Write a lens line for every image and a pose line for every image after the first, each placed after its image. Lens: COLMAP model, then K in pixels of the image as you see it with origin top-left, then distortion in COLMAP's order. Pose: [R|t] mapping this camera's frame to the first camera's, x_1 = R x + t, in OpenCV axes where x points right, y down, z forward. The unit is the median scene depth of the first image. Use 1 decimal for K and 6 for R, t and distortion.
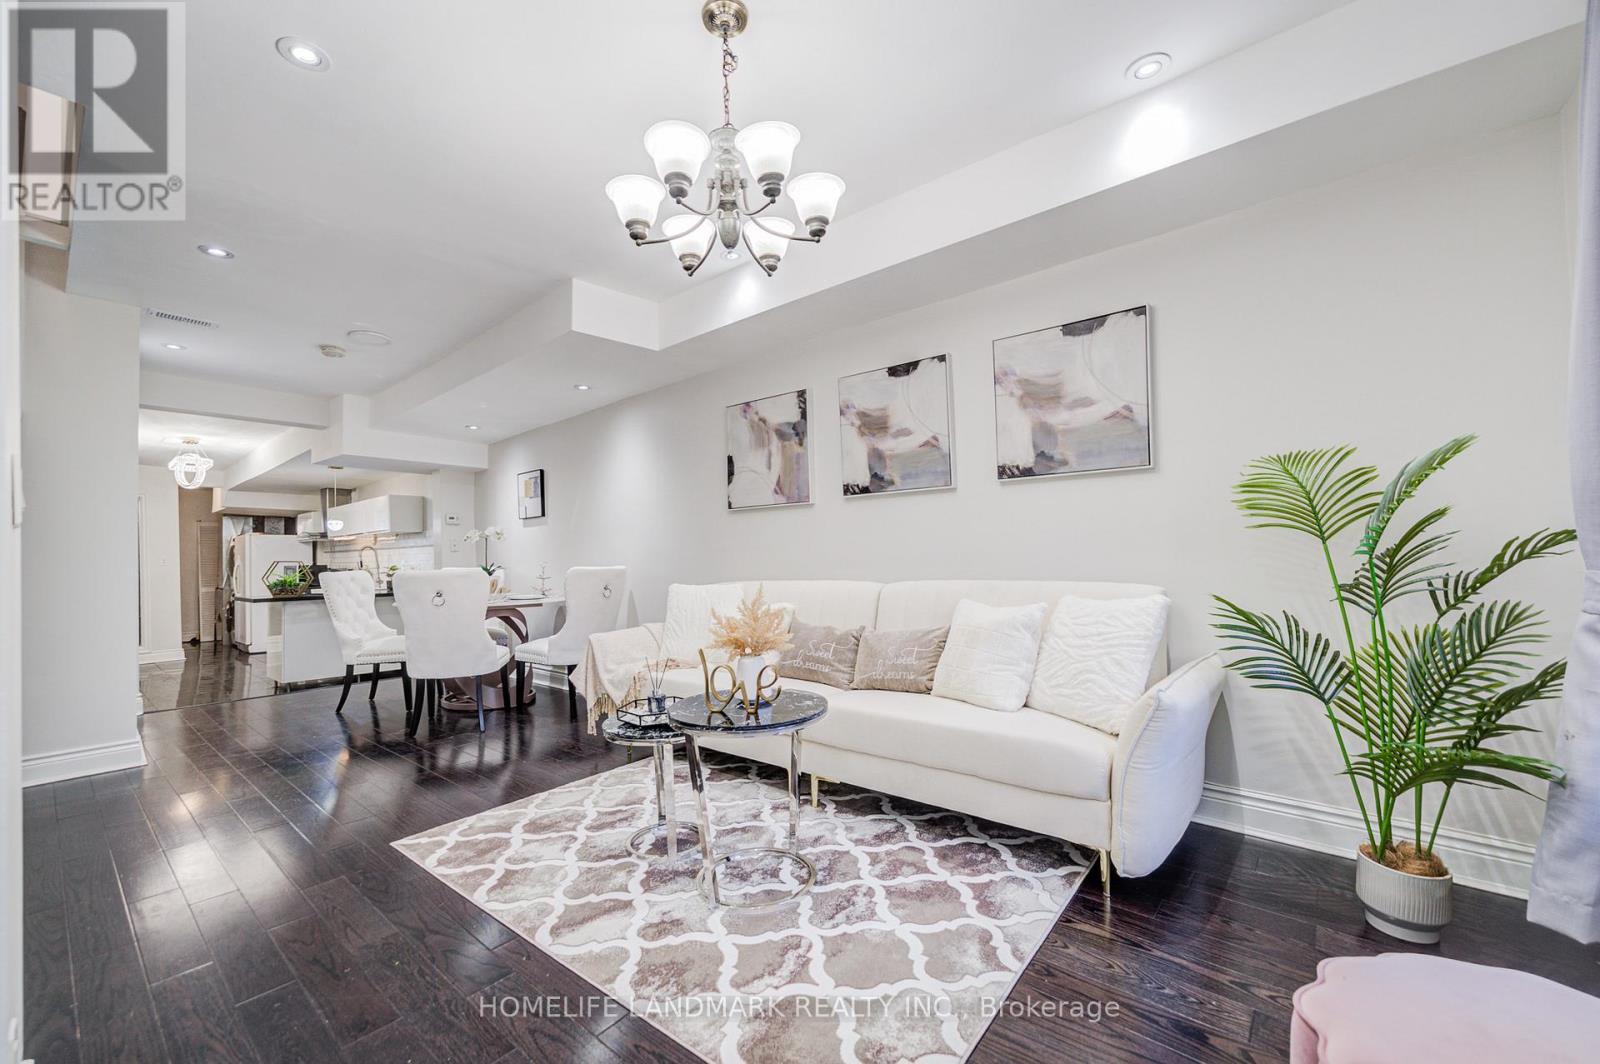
lens RADIAL K [[665.3, 0, 796.6], [0, 665.3, 540.7], [0, 0, 1]] dist [-0.001661, 0.015455]
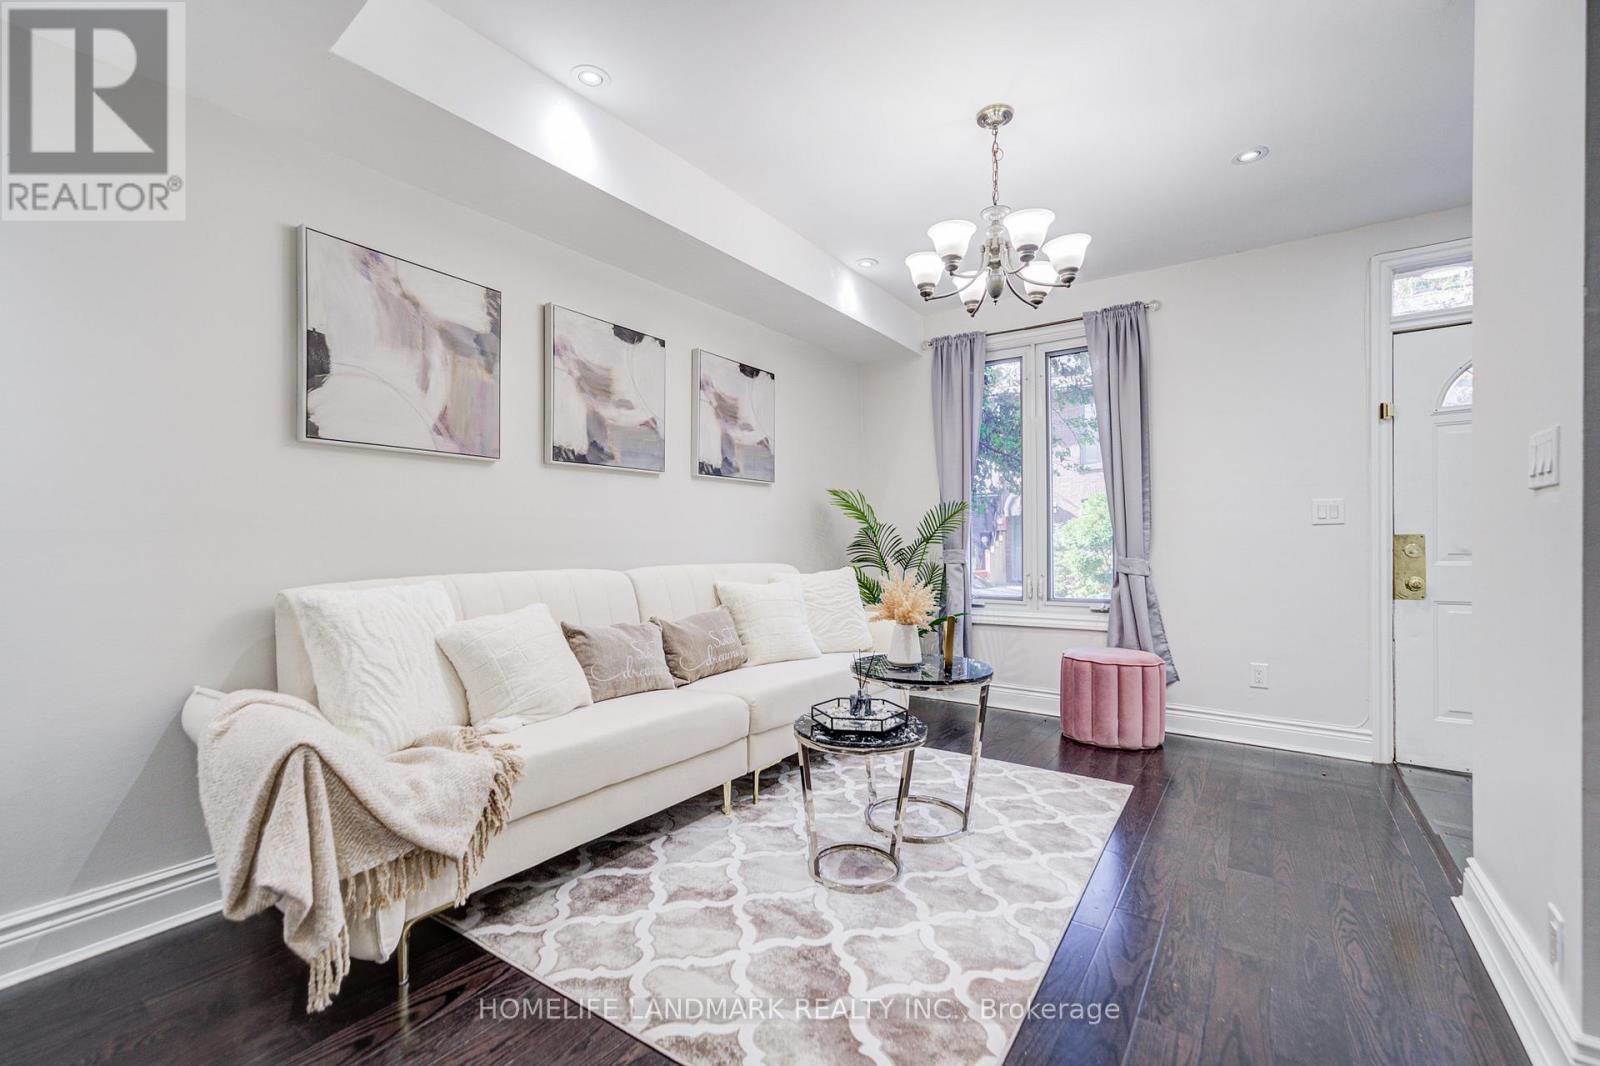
lens RADIAL K [[711.2, 0, 771.0], [0, 711.2, 538.5], [0, 0, 1]] dist [-0.009020, 0.000179]
pose [[-0.093505, 0.022149, 0.995372, -0.785653], [-0.018832, 0.999534, -0.024010, 0.037554], [-0.995441, -0.020990, -0.093044, 0.856886]]
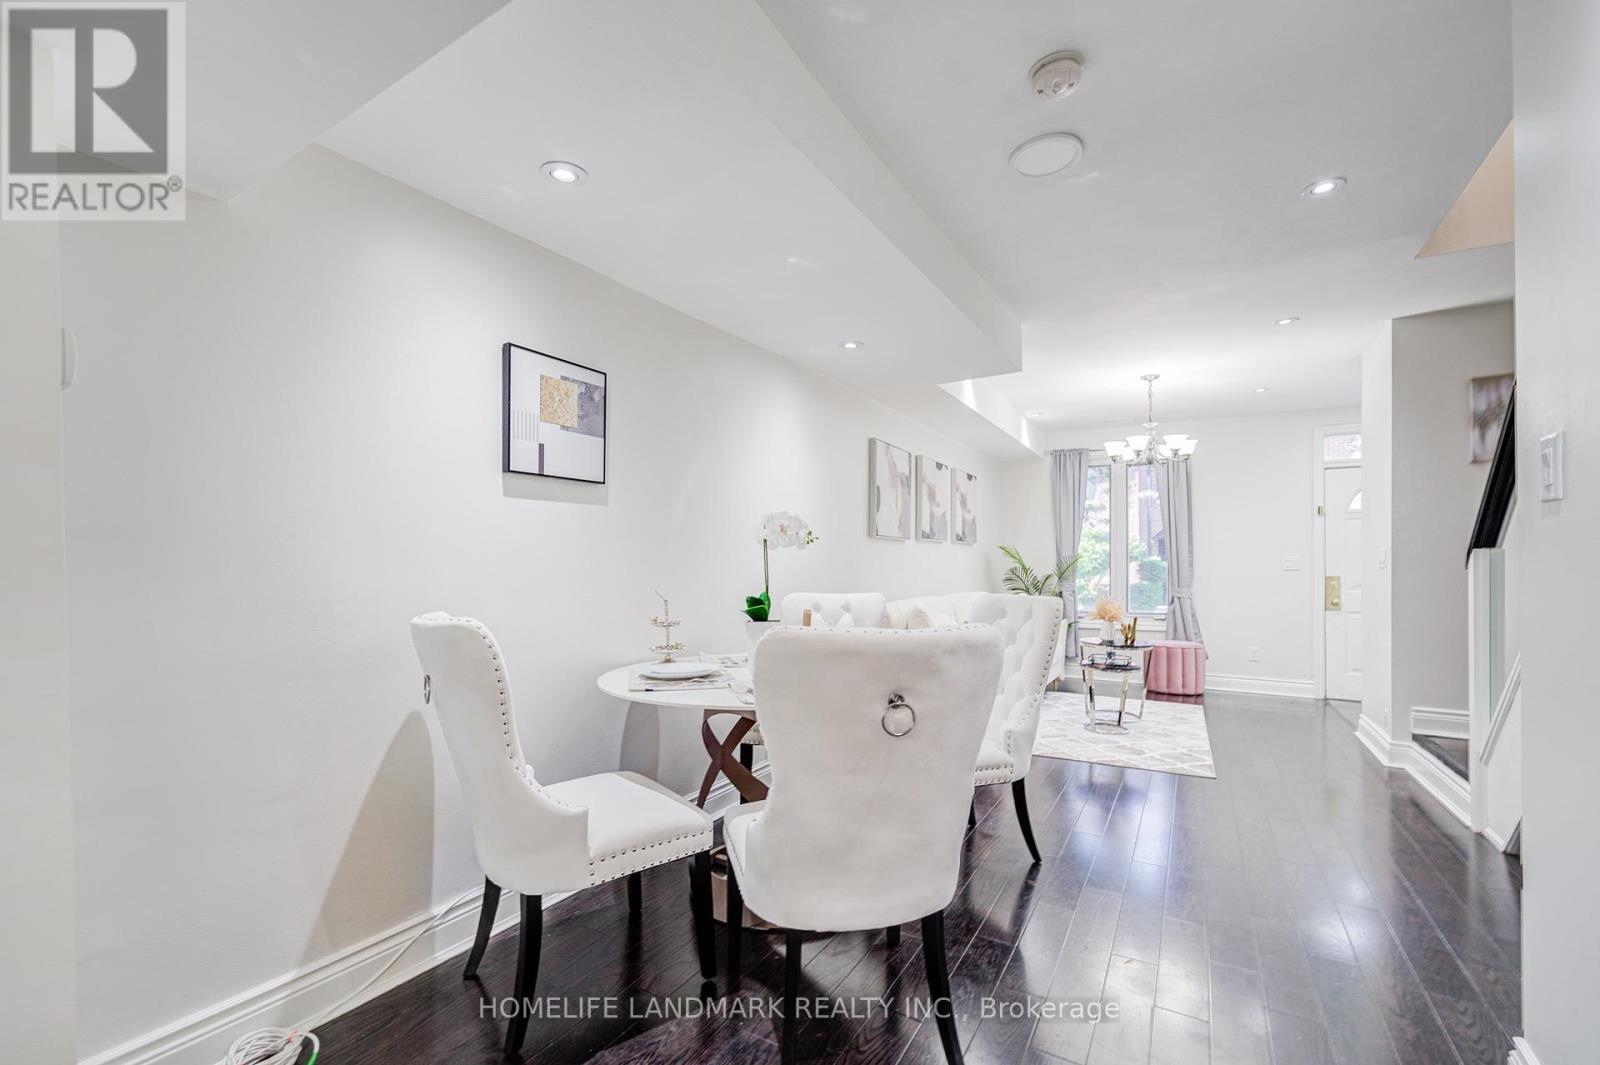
lens RADIAL K [[695.5, 0, 808.4], [0, 695.5, 564.3], [0, 0, 1]] dist [-0.000083, 0.000245]
pose [[-0.198223, 0.026082, 0.979810, -1.410968], [-0.019823, 0.999335, -0.030612, 0.043334], [-0.979957, -0.025490, -0.197574, 1.595690]]
